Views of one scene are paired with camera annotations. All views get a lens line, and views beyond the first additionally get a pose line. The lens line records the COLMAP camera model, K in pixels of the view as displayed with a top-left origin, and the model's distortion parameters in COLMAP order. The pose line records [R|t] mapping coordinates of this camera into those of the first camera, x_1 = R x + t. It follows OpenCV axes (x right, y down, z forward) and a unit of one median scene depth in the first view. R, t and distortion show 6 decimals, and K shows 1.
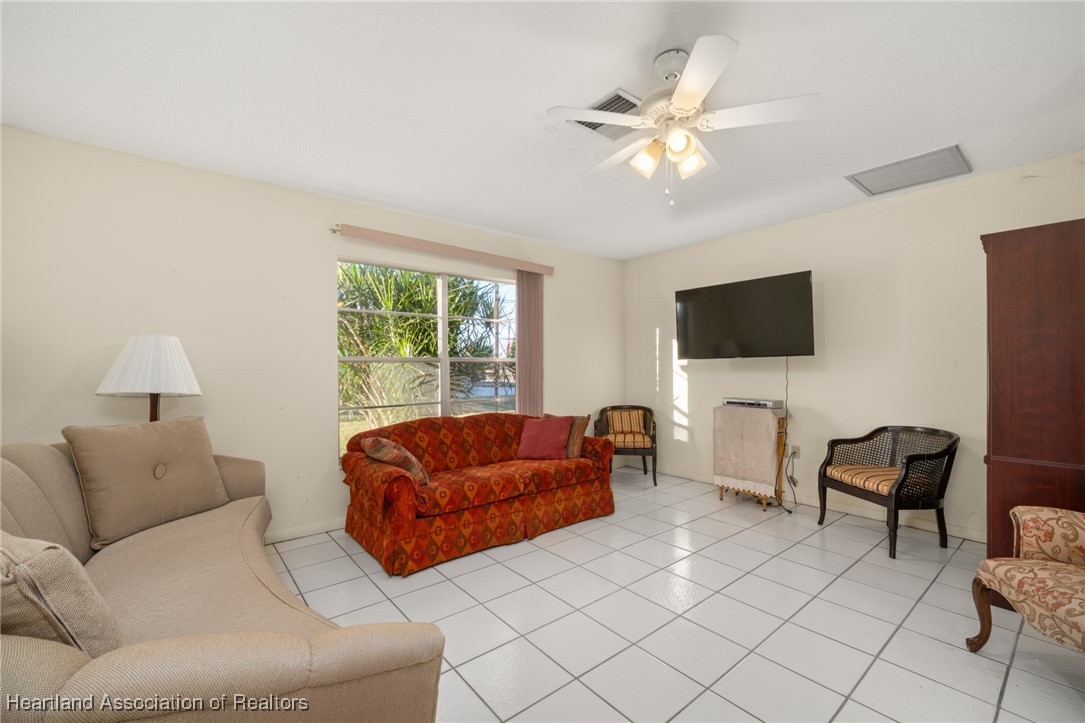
lens RADIAL K [[451.4, 0, 534.9], [0, 451.4, 367.4], [0, 0, 1]] dist [0.000264, -0.001012]
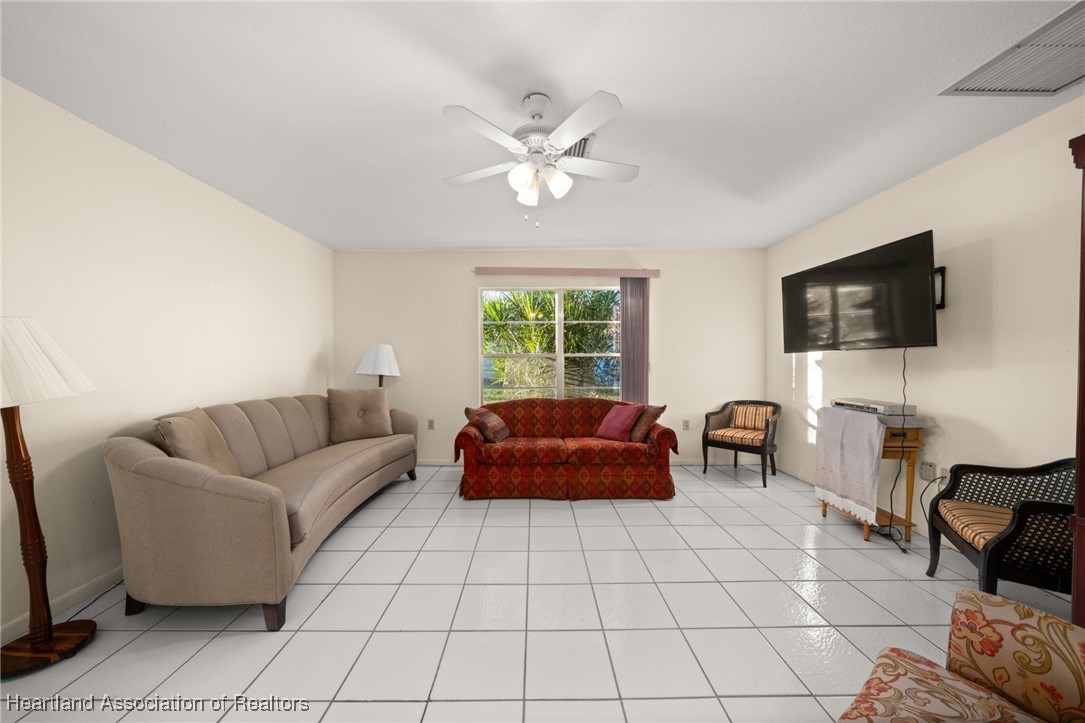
lens RADIAL K [[376.6, 0, 531.3], [0, 376.6, 365.4], [0, 0, 1]] dist [-0.002092, 0.000252]
pose [[0.776104, 0.009127, -0.630539, 0.488255], [0.001521, 0.999865, 0.016344, -0.006114], [0.630603, -0.013643, 0.775986, 0.113652]]
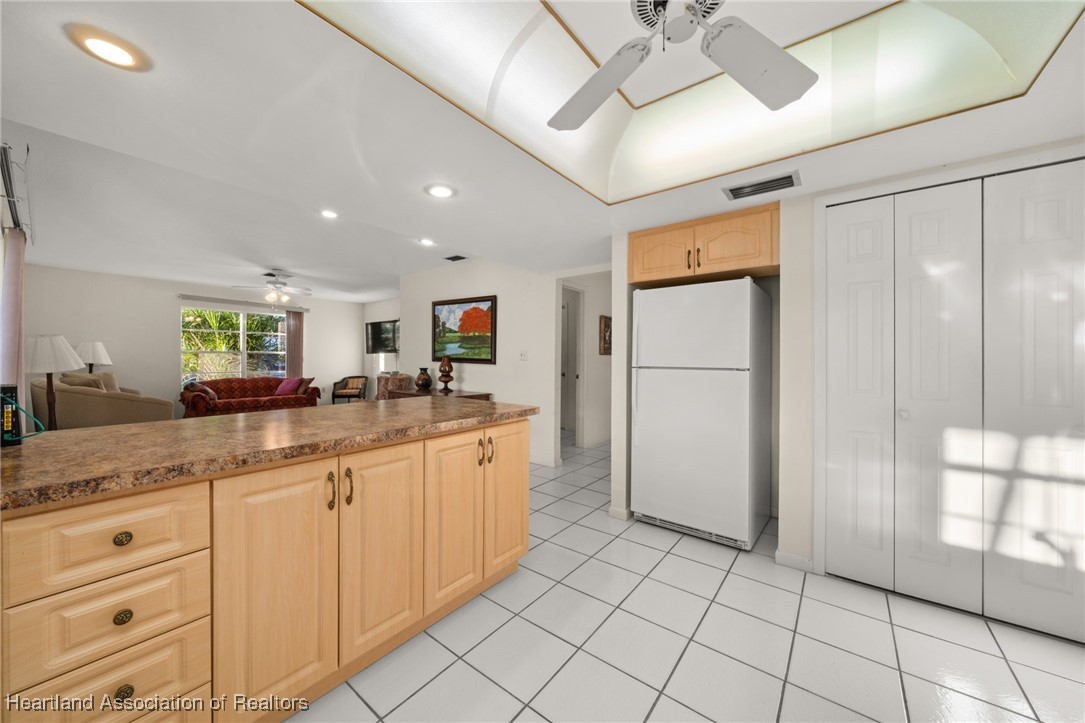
lens RADIAL K [[402.6, 0, 539.5], [0, 402.6, 359.9], [0, 0, 1]] dist [0.000794, 0.000024]
pose [[0.976676, 0.013281, 0.214306, 0.883637], [-0.014853, 0.999873, 0.005726, -0.013153], [-0.214203, -0.008775, 0.976750, -1.359471]]
